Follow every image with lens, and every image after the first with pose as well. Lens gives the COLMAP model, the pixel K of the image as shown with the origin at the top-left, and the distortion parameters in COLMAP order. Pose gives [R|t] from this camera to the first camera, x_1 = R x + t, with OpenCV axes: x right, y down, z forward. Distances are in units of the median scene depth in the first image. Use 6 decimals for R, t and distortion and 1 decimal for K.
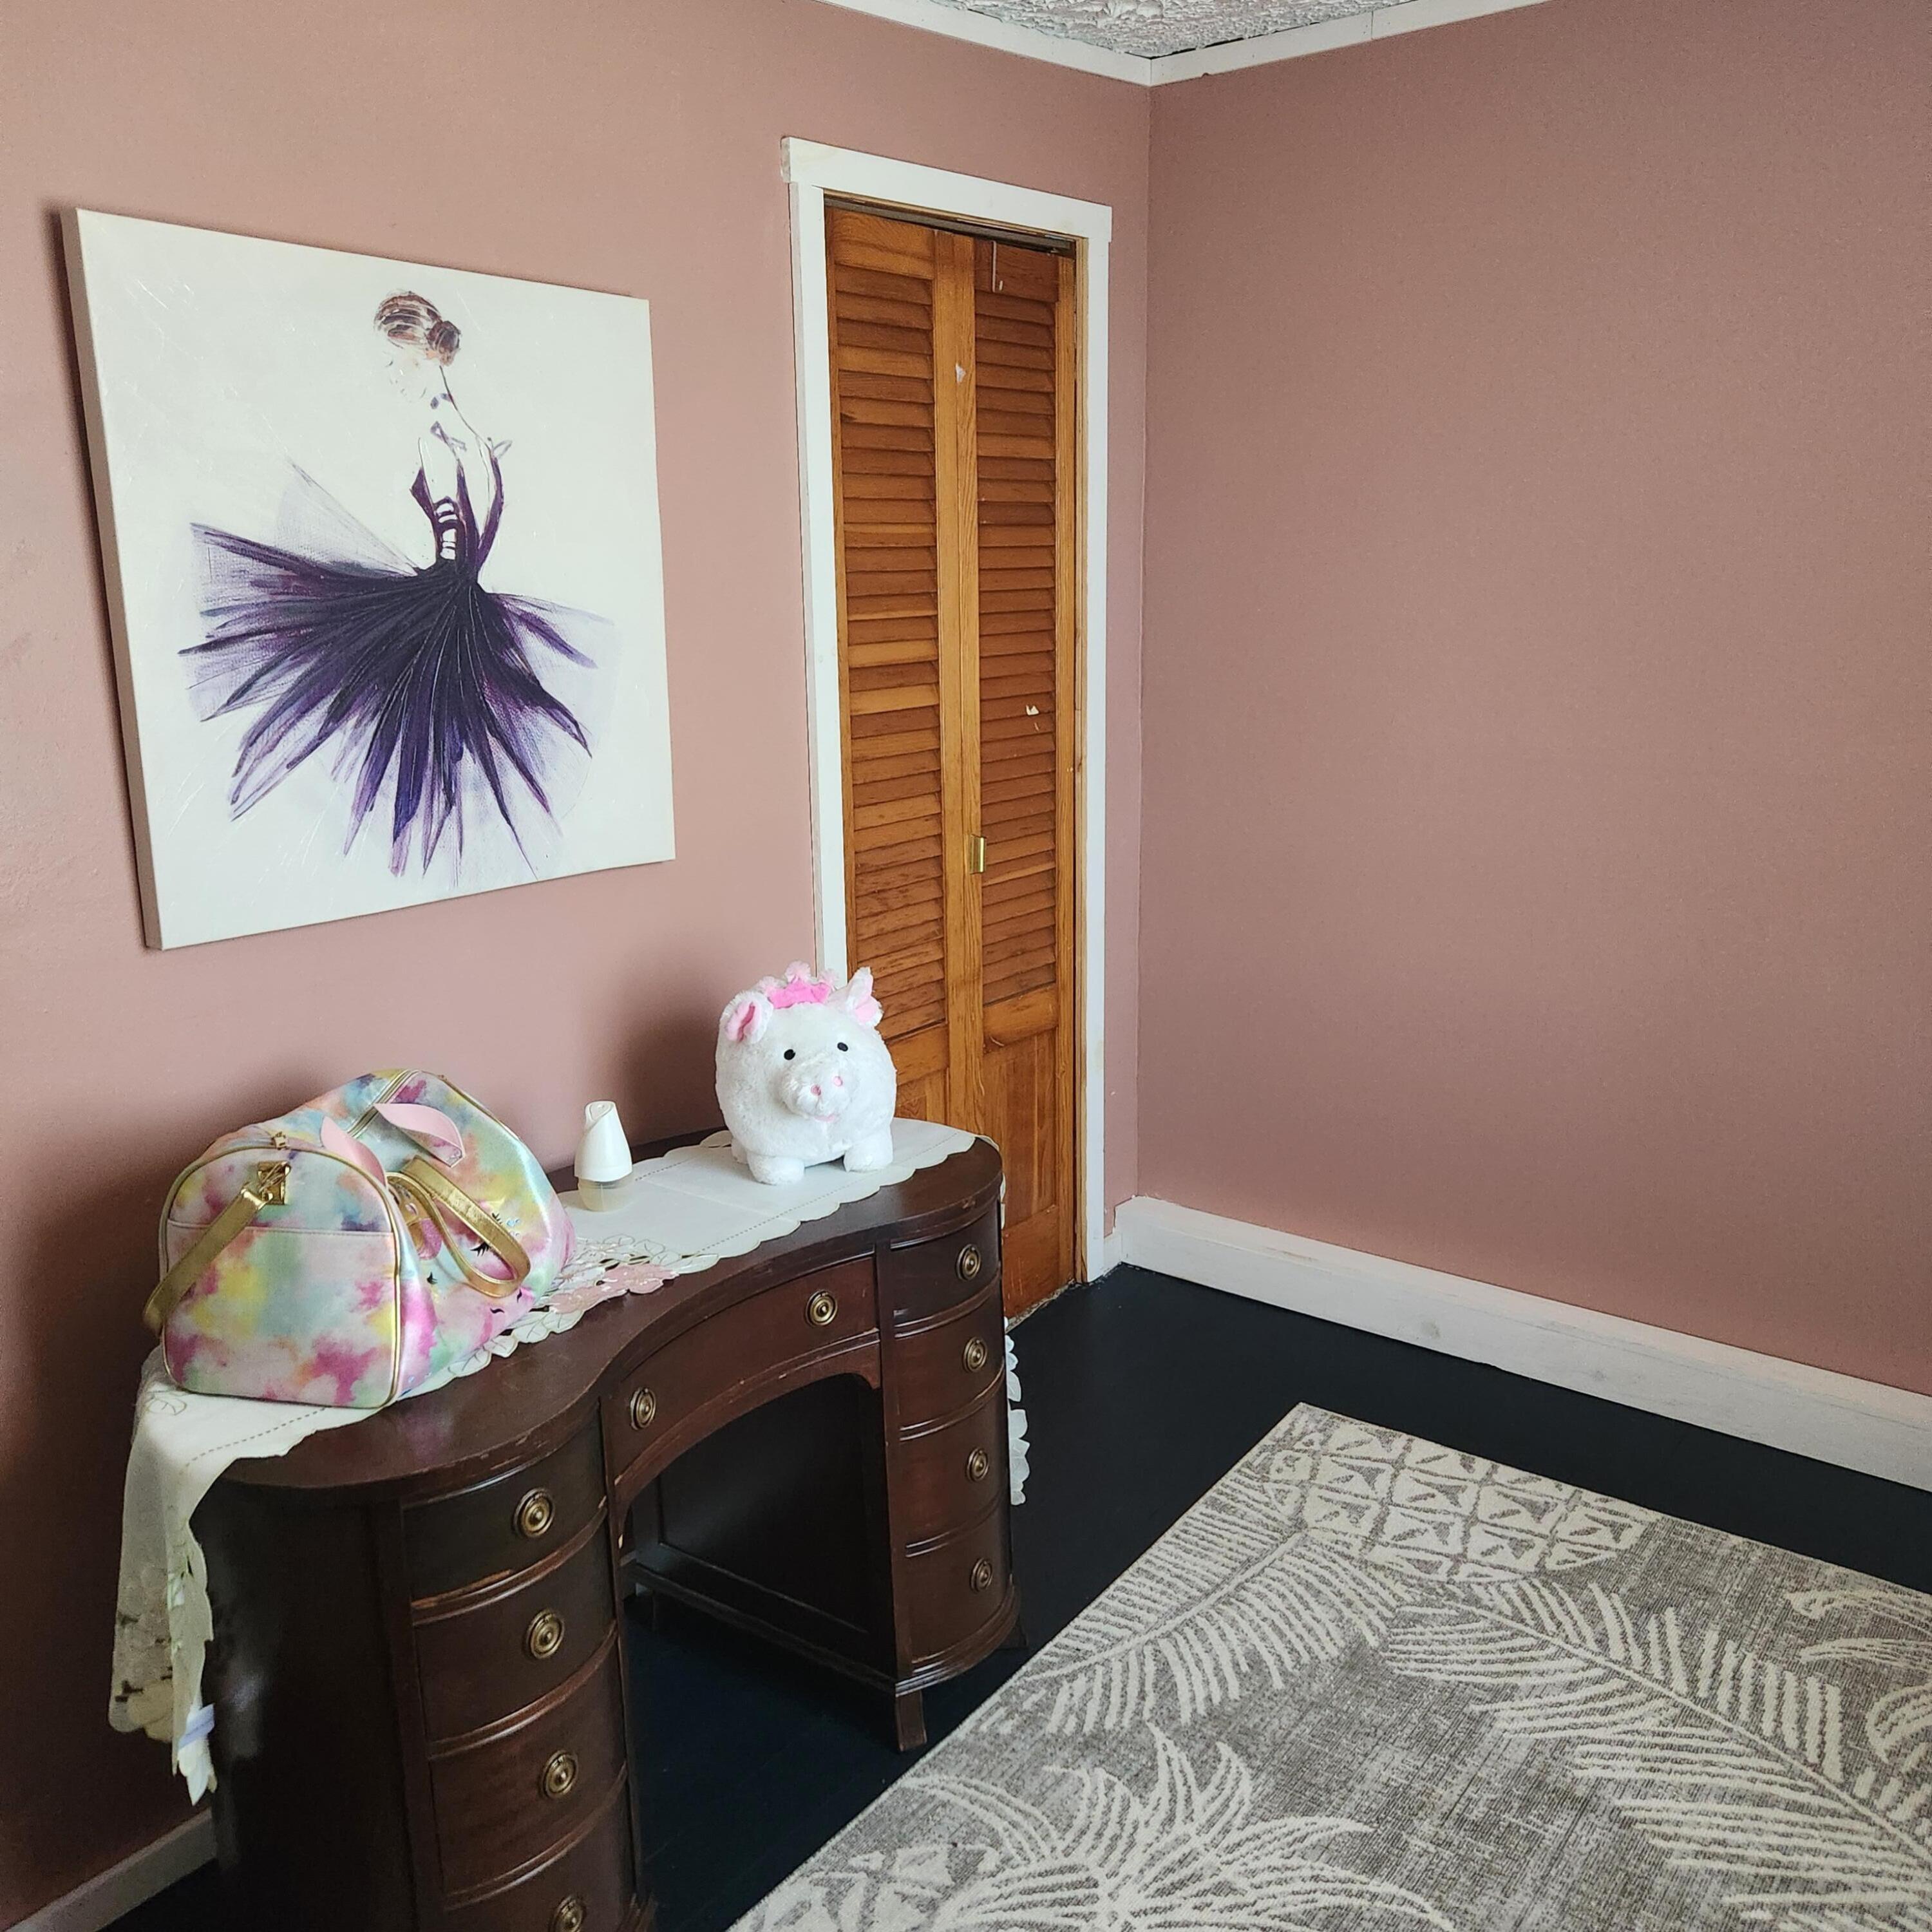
lens RADIAL K [[1760.9, 0, 995.6], [0, 1760.9, 962.6], [0, 0, 1]] dist [0.096269, -0.089843]
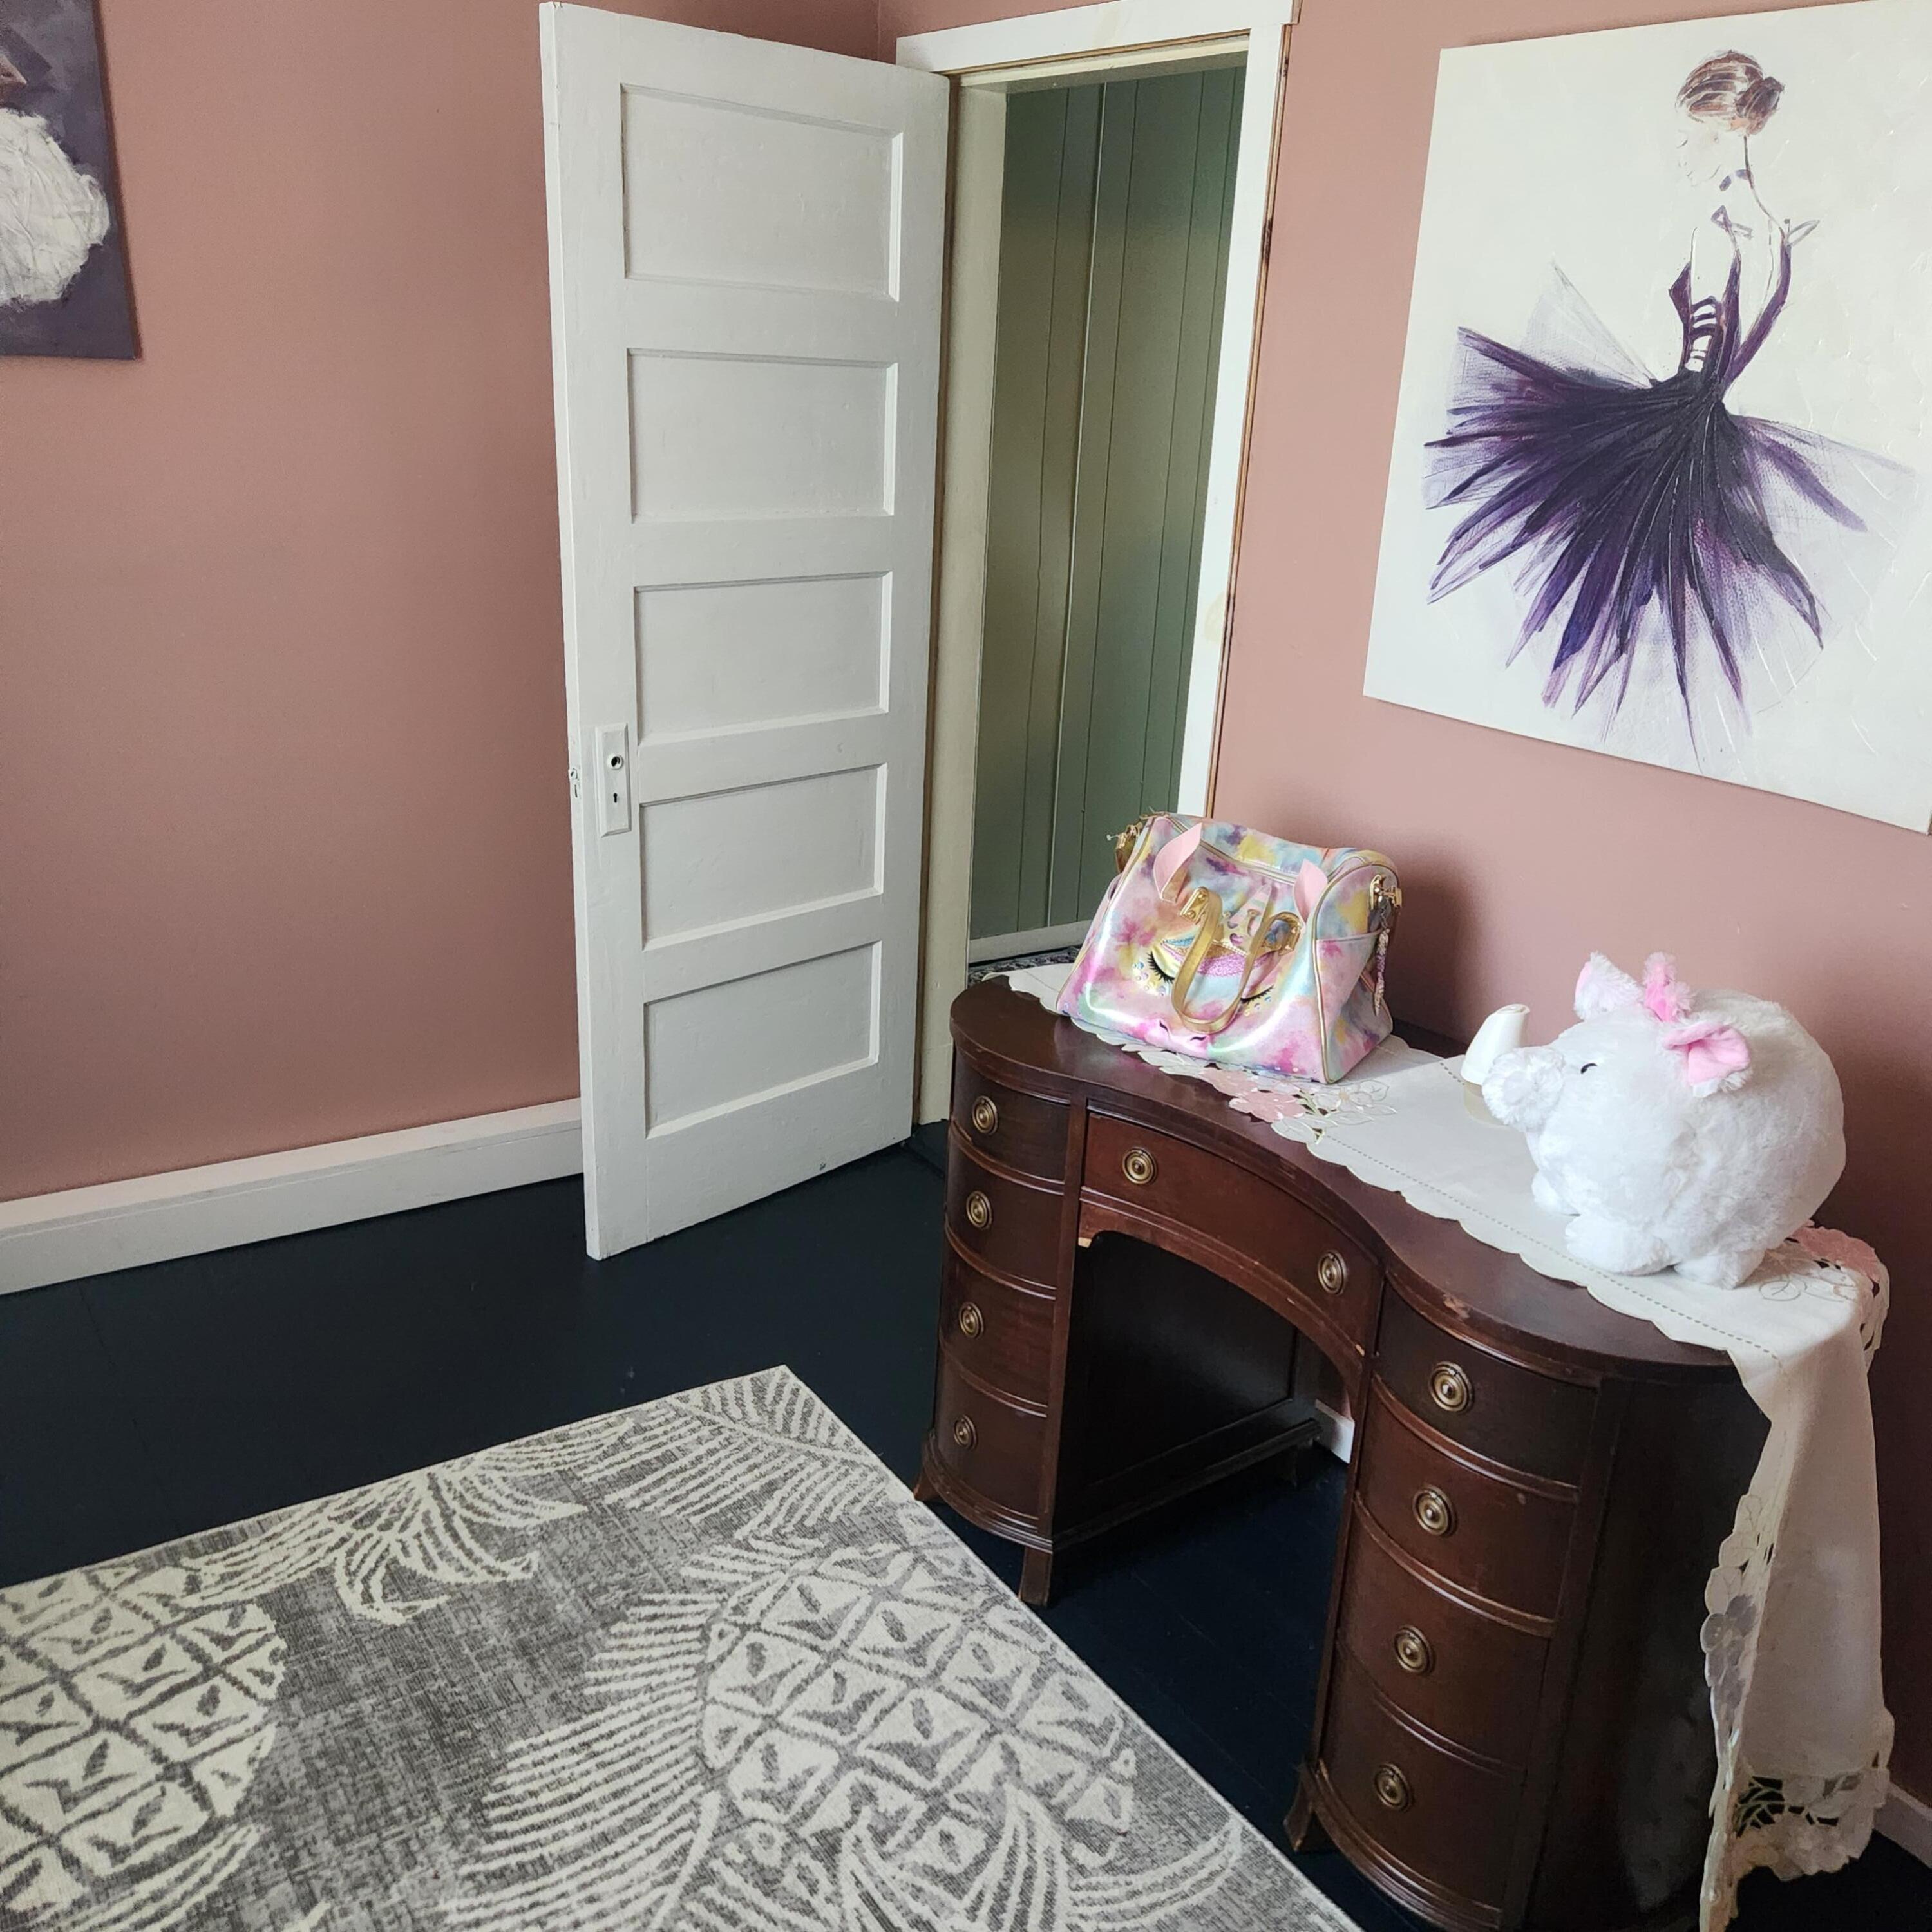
lens RADIAL K [[1760.9, 0, 995.6], [0, 1760.9, 962.6], [0, 0, 1]] dist [0.096269, -0.089843]
pose [[-0.302398, 0.305839, -0.902783, 0.687965], [-0.264389, 0.883049, 0.387714, -0.226982], [0.915780, 0.355930, -0.186172, 0.980165]]
